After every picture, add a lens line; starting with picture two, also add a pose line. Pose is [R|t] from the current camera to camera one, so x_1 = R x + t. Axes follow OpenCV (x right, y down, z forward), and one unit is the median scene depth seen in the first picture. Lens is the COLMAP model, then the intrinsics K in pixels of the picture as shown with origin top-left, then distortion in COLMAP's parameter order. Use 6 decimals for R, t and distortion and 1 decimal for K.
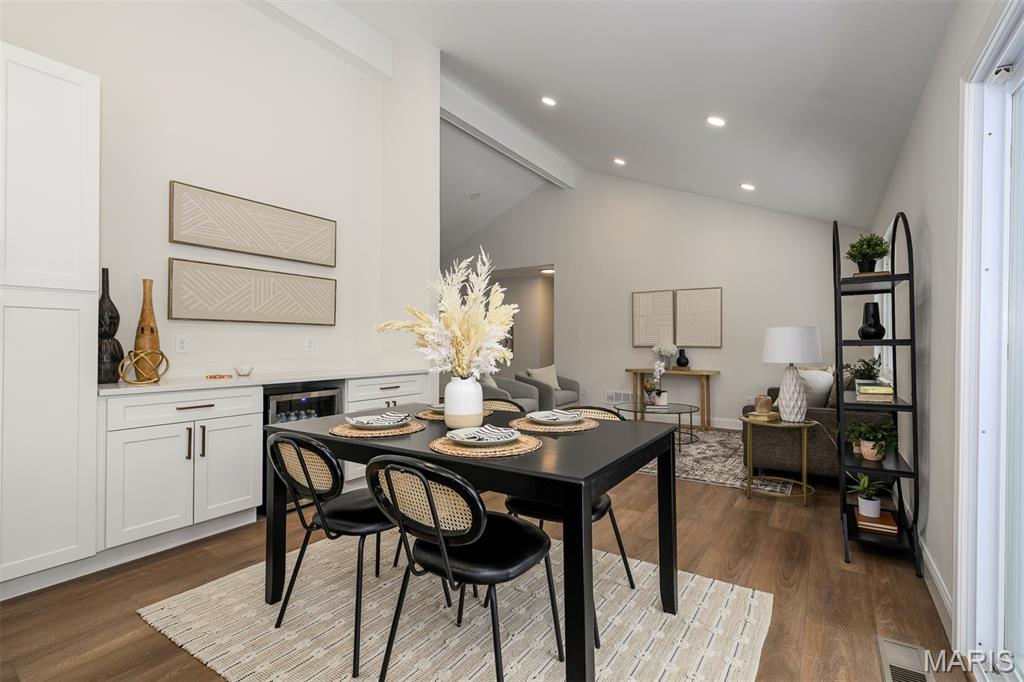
lens RADIAL K [[457.7, 0, 520.9], [0, 457.7, 342.5], [0, 0, 1]] dist [-0.000256, 0.000134]
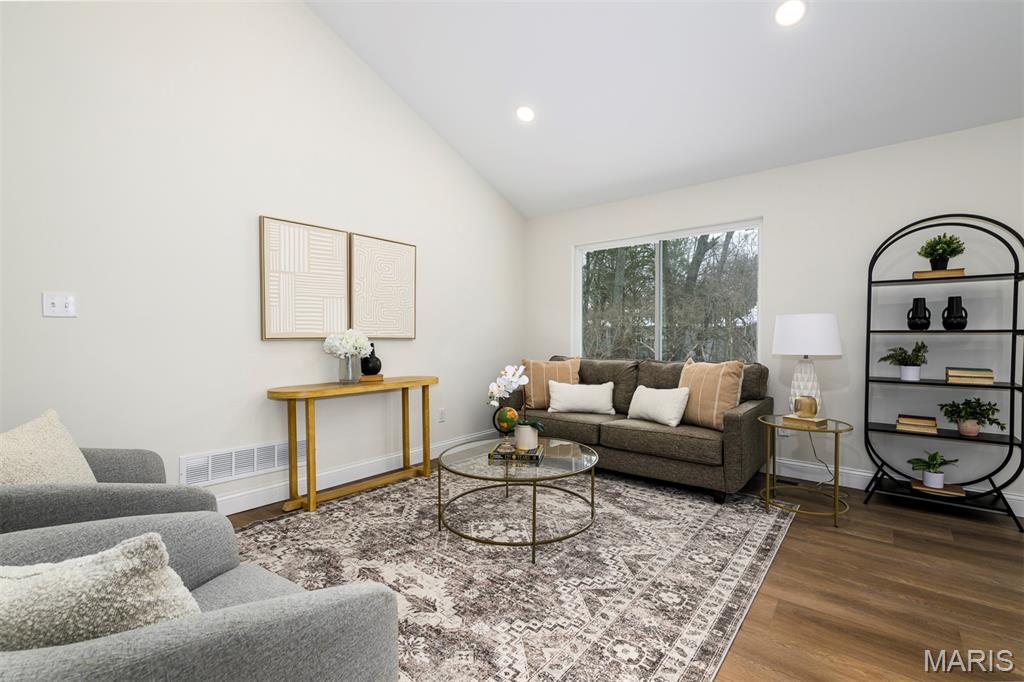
lens RADIAL K [[457.7, 0, 520.9], [0, 457.7, 342.5], [0, 0, 1]] dist [-0.000256, 0.000134]
pose [[0.093082, -0.012817, 0.995576, -0.317015], [-0.002671, 0.999910, 0.013123, 0.009303], [-0.995655, -0.003881, 0.093039, 1.357276]]
